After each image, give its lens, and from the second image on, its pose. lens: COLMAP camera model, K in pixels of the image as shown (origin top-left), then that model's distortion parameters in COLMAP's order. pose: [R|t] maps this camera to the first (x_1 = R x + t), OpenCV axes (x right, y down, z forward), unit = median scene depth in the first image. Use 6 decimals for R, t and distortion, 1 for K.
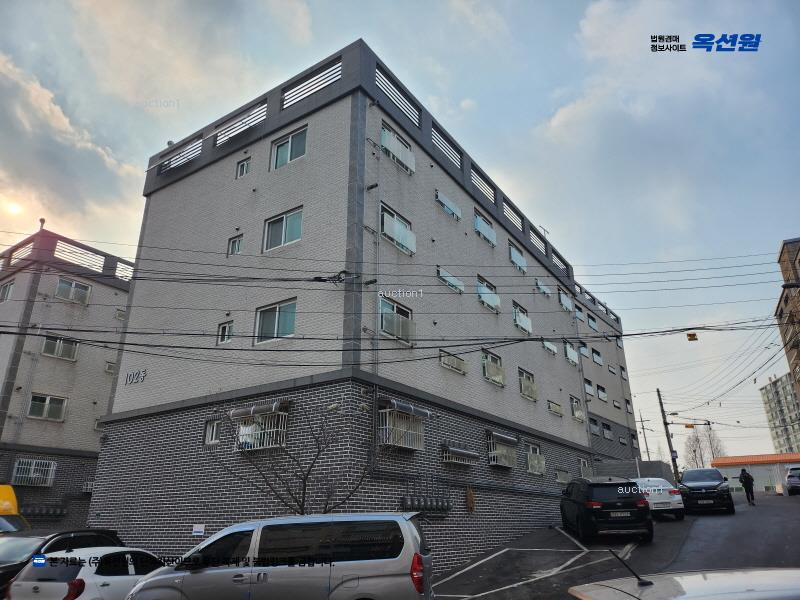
lens RADIAL K [[566.3, 0, 406.2], [0, 566.3, 304.5], [0, 0, 1]] dist [0.073257, -0.073026]
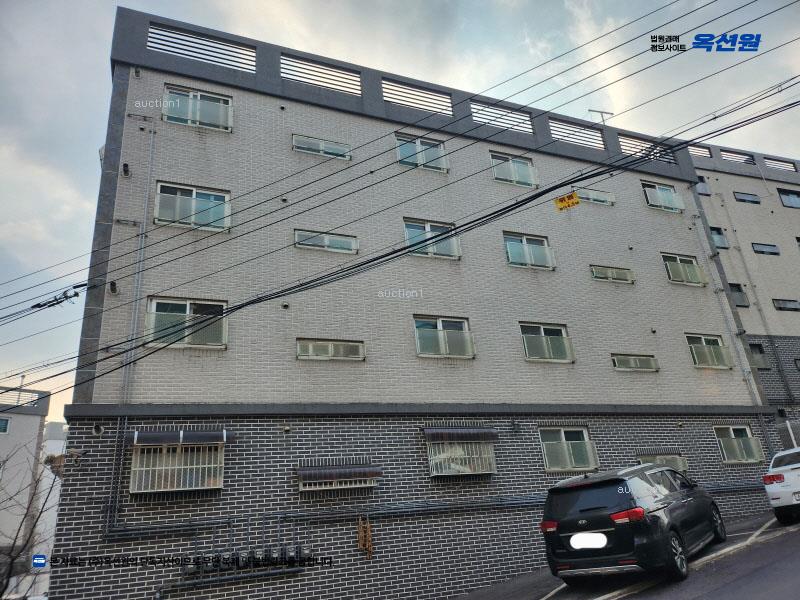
lens RADIAL K [[566.3, 0, 399.2], [0, 566.3, 313.1], [0, 0, 1]] dist [0.073257, -0.073026]
pose [[0.825419, -0.270659, -0.495407, 0.512424], [0.280131, 0.958280, -0.056805, 0.119068], [0.490113, -0.091891, 0.866802, 0.398720]]
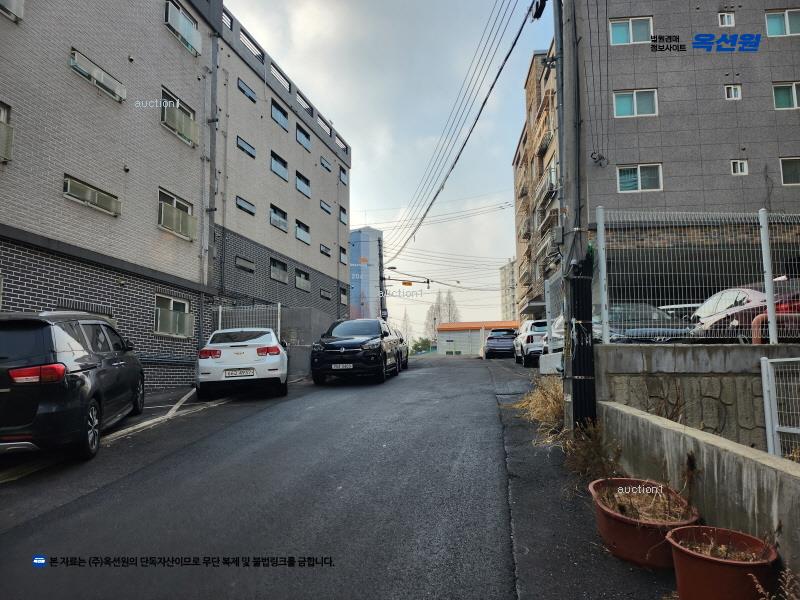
lens RADIAL K [[566.3, 0, 404.6], [0, 566.3, 316.4], [0, 0, 1]] dist [0.073257, -0.073026]
pose [[0.929005, 0.039343, 0.367971, 0.453091], [-0.128556, 0.966718, 0.221200, 0.183453], [-0.347021, -0.252801, 0.903143, 0.549200]]
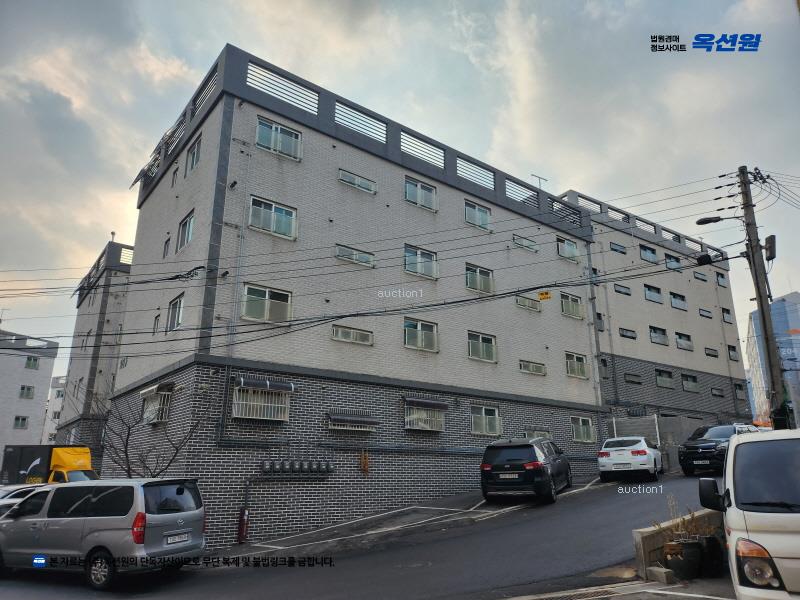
lens RADIAL K [[566.3, 0, 393.9], [0, 566.3, 312.2], [0, 0, 1]] dist [0.073257, -0.073026]
pose [[0.944498, -0.078007, -0.319121, 0.478075], [0.106191, 0.991745, 0.071867, -0.008378], [0.310880, -0.101766, 0.944985, 0.028936]]
